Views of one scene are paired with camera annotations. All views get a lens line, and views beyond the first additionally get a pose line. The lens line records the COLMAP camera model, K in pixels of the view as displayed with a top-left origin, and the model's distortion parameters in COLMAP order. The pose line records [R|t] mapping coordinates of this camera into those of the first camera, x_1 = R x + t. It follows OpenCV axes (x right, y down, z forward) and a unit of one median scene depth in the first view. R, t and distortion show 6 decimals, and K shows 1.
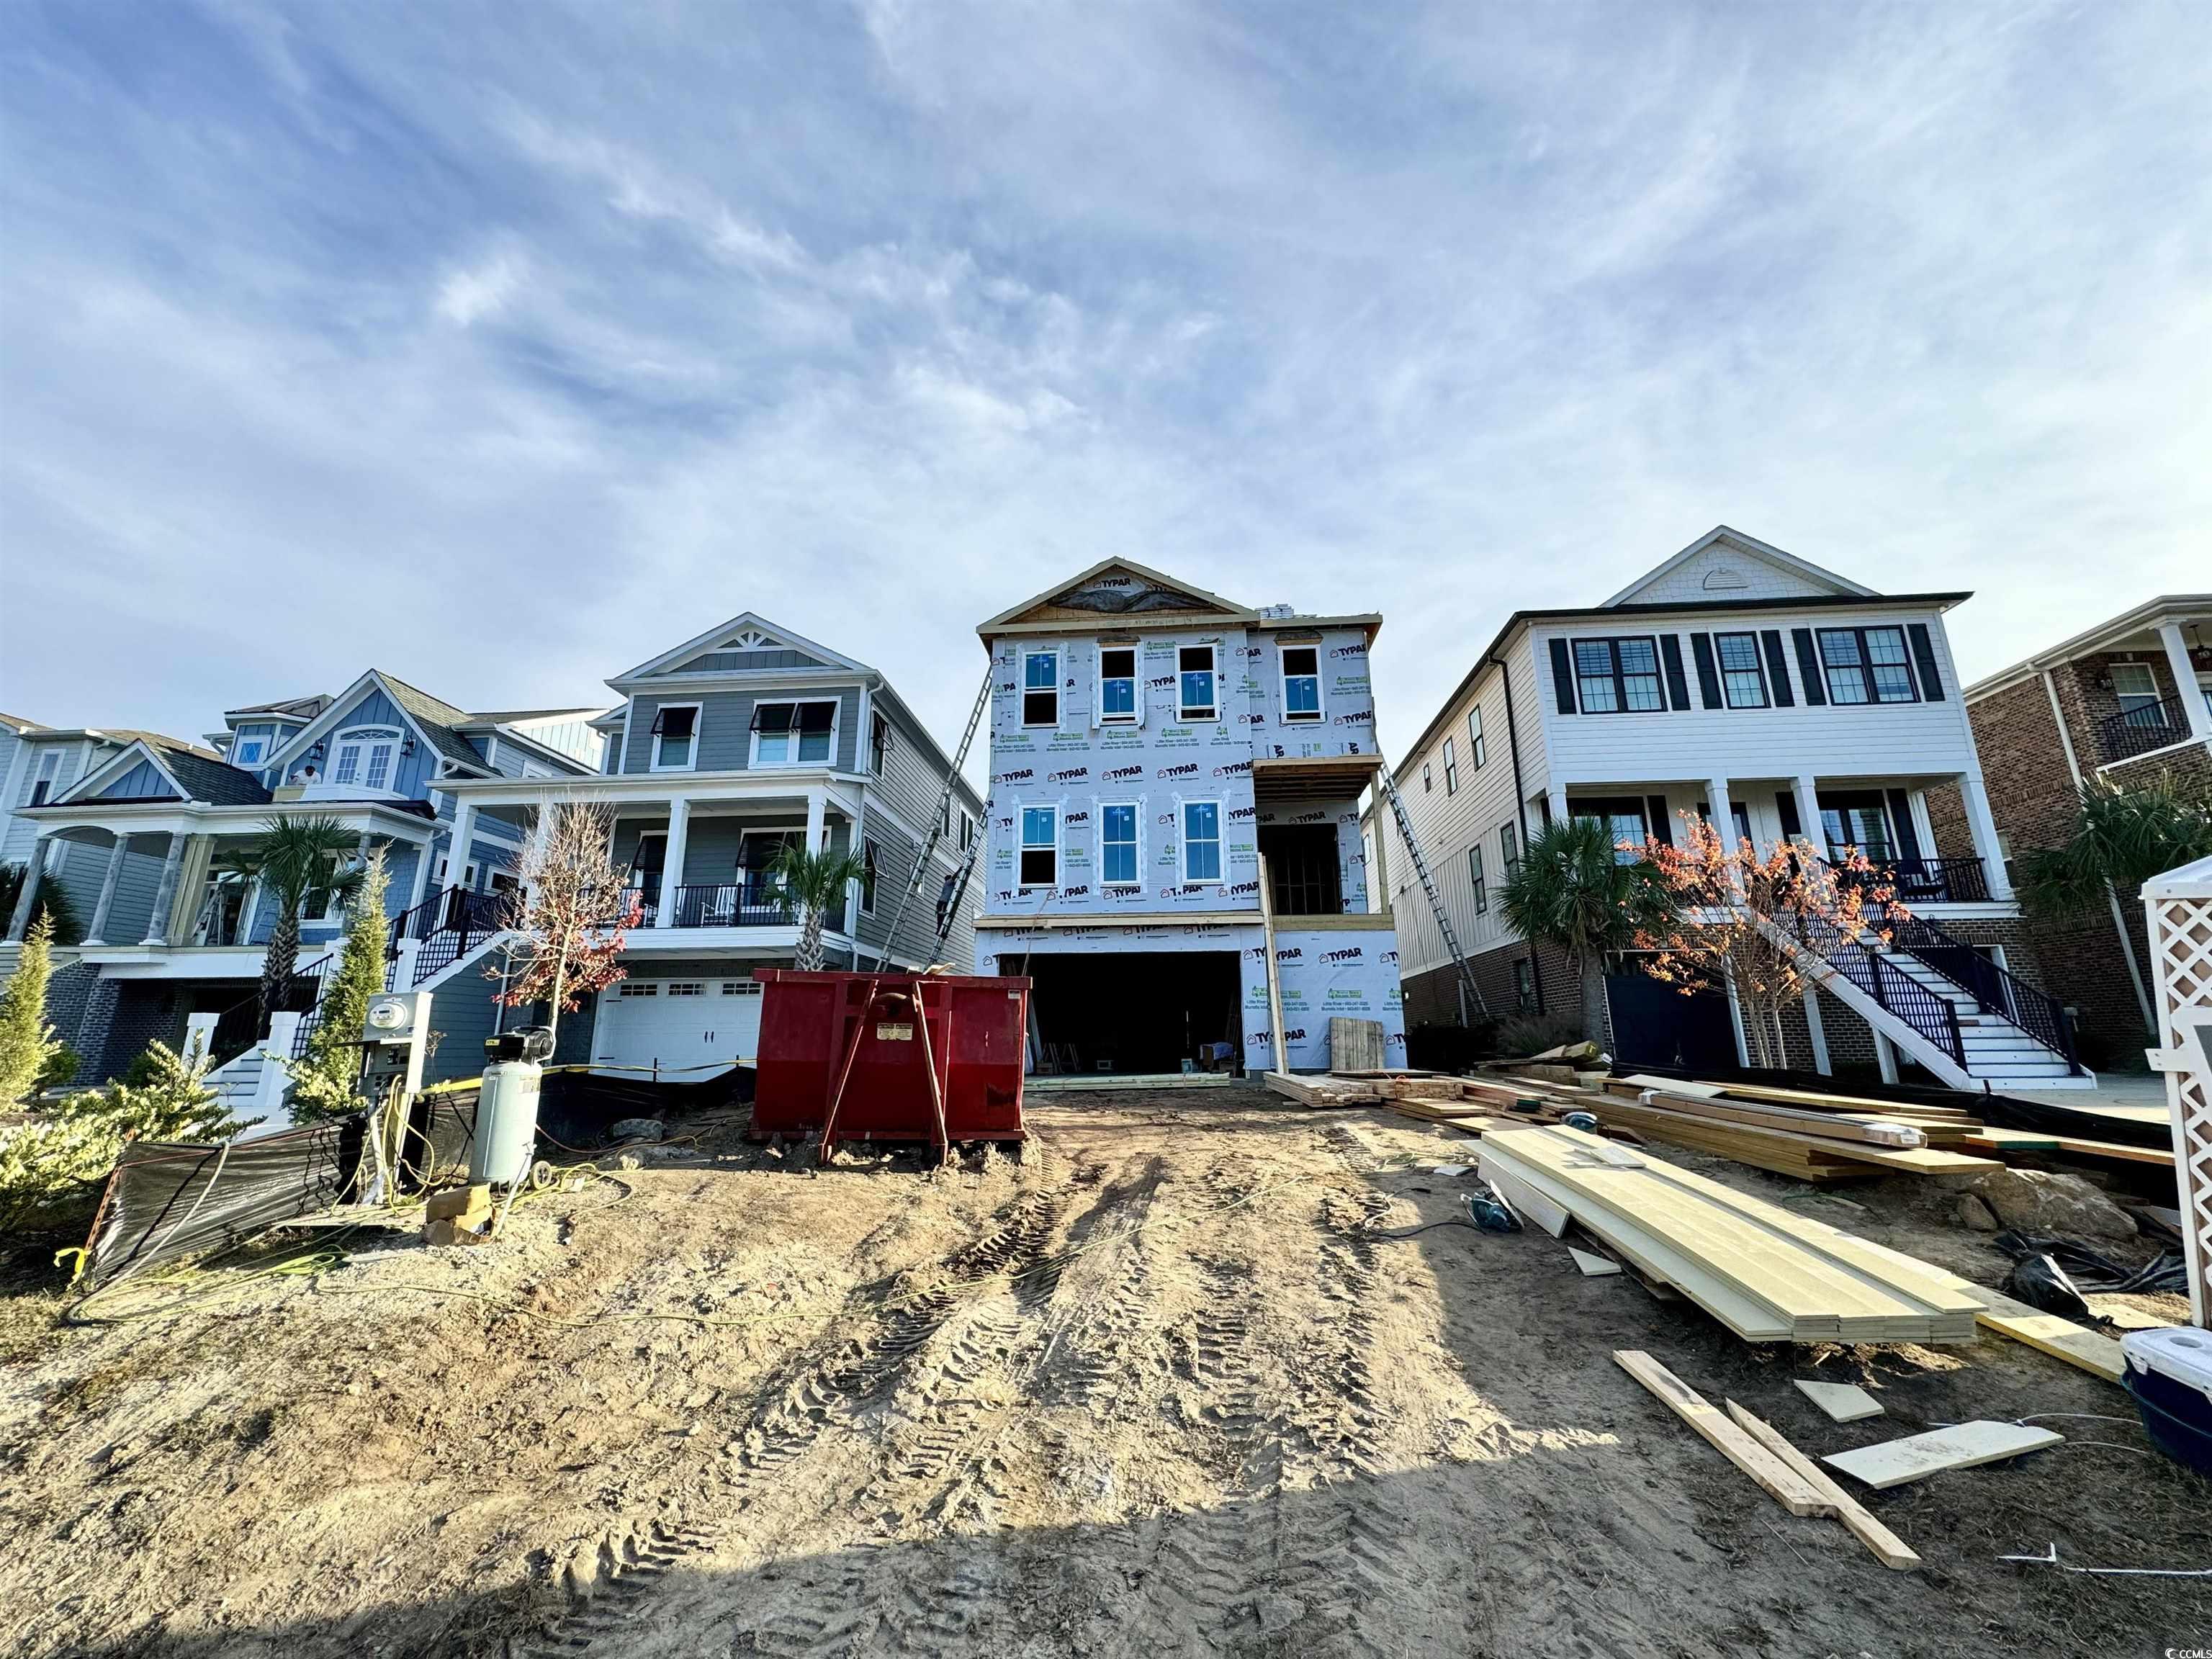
lens RADIAL K [[879.3, 0, 1106.0], [0, 879.3, 829.5], [0, 0, 1]] dist [-0.001458, -0.000070]
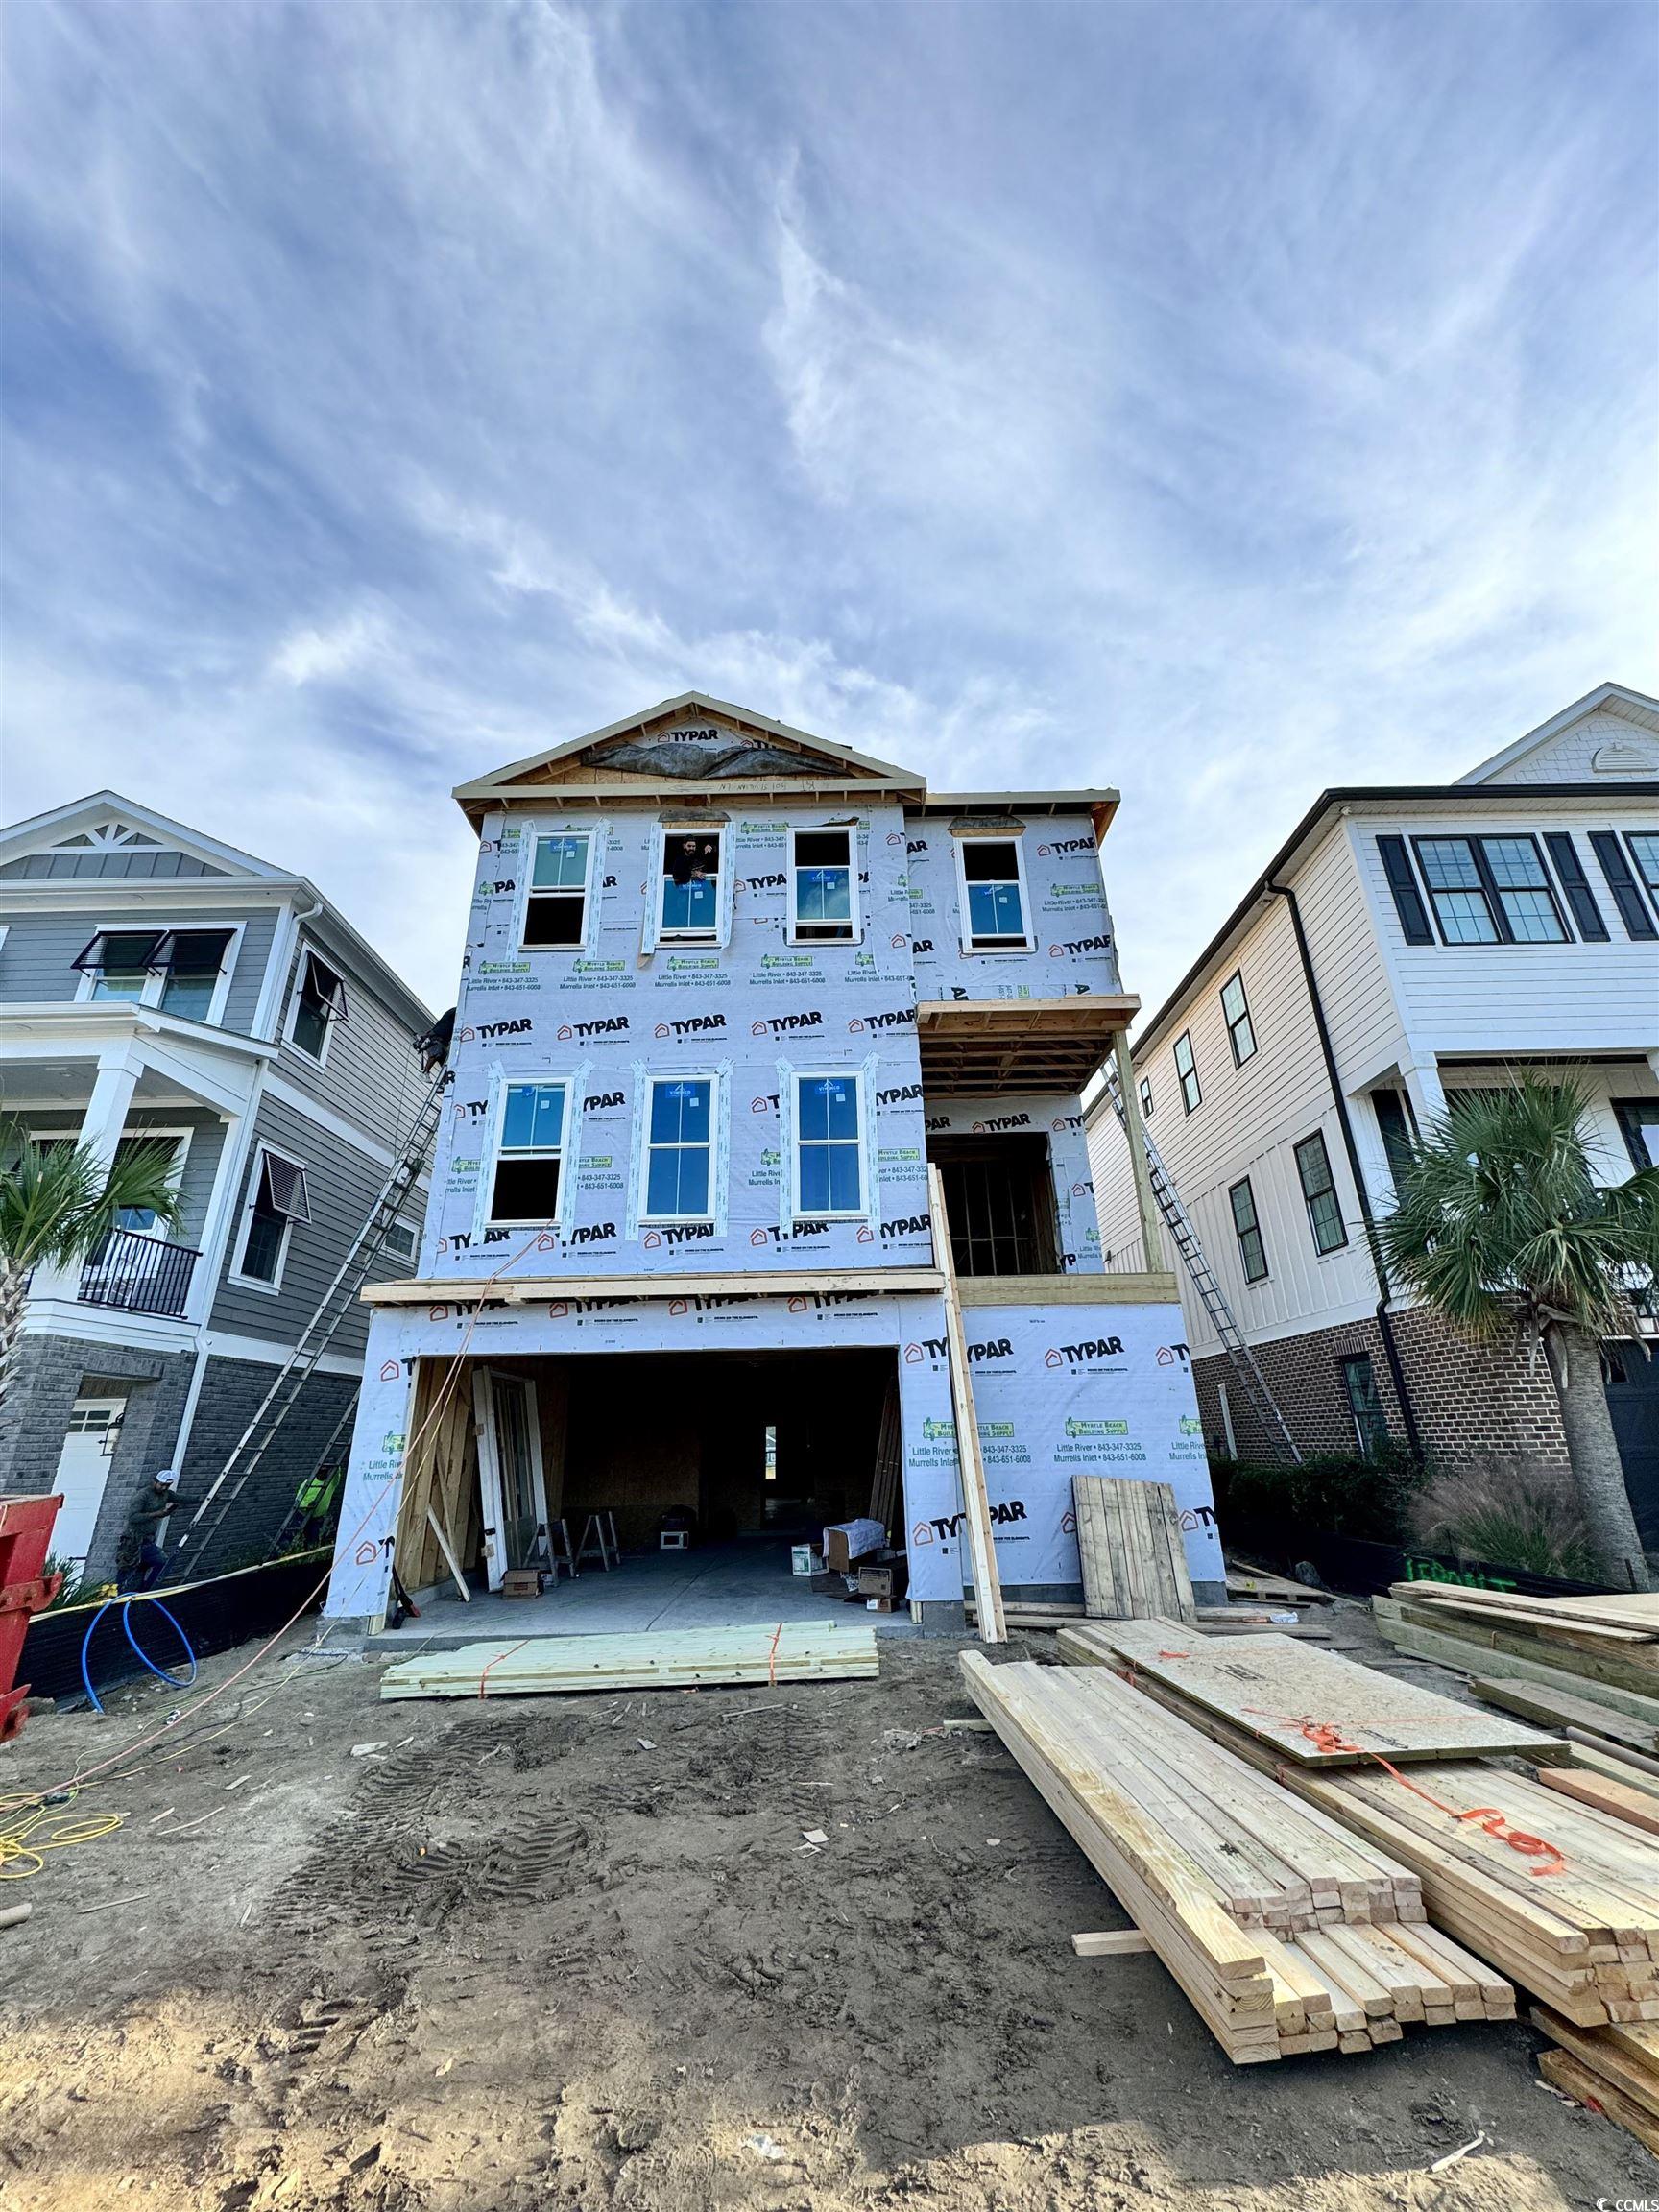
lens RADIAL K [[879.3, 0, 829.5], [0, 879.3, 1106.0], [0, 0, 1]] dist [-0.001458, -0.000070]
pose [[0.996627, 0.012375, 0.081122, 0.062417], [-0.002454, 0.992616, -0.121274, 0.055566], [-0.082024, 0.120666, 0.989299, 0.432827]]
